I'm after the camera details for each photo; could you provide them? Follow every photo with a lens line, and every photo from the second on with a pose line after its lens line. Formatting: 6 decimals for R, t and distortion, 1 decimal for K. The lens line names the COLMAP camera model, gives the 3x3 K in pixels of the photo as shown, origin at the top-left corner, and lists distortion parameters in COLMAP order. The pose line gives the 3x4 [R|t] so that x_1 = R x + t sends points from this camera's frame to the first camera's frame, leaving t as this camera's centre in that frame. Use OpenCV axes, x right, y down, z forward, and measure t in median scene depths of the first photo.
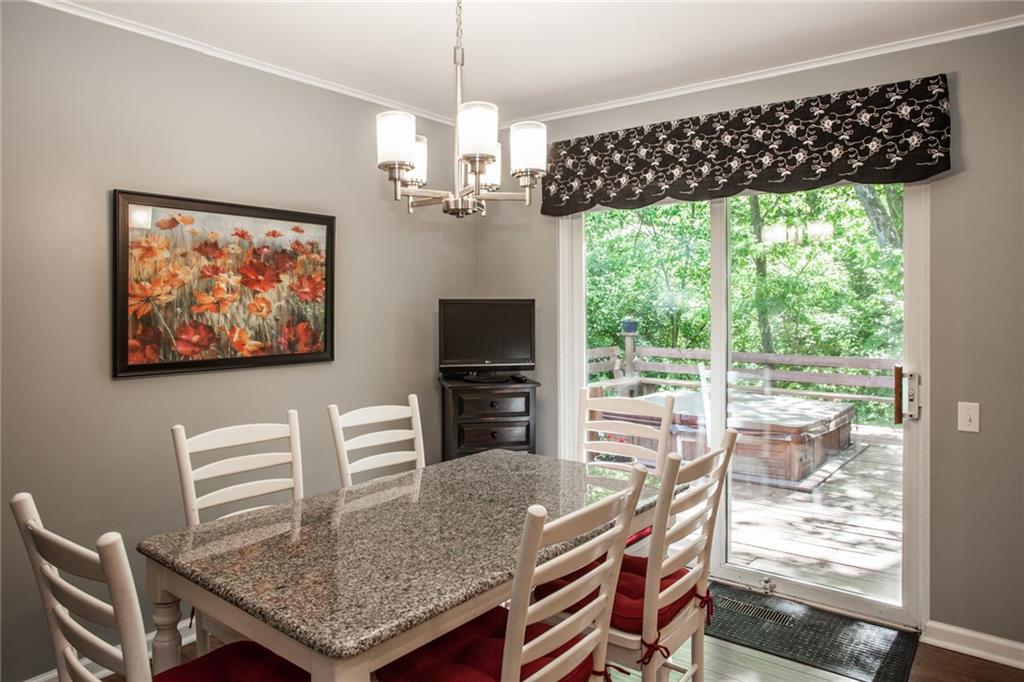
lens RADIAL K [[698.1, 0, 512.8], [0, 698.1, 304.1], [0, 0, 1]] dist [0.031806, 0.000788]
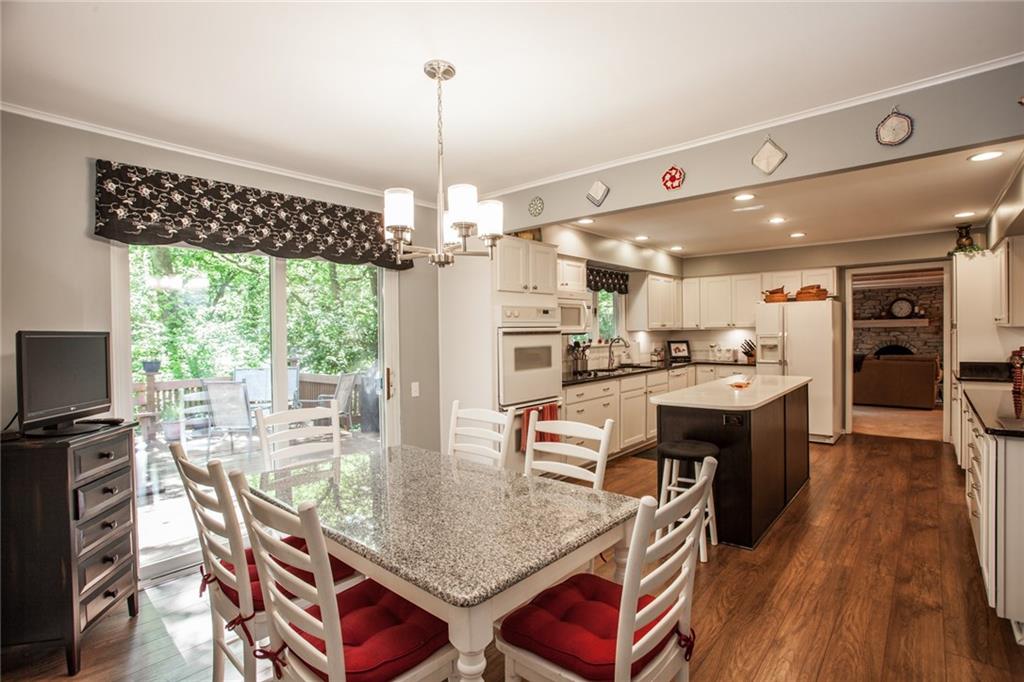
lens RADIAL K [[512.6, 0, 512.0], [0, 512.6, 341.0], [0, 0, 1]] dist [-0.018164, -0.000151]
pose [[0.077136, -0.013346, 0.996931, -0.646021], [0.013415, 0.999834, 0.012347, 0.003702], [-0.996930, 0.012421, 0.077302, 0.483024]]
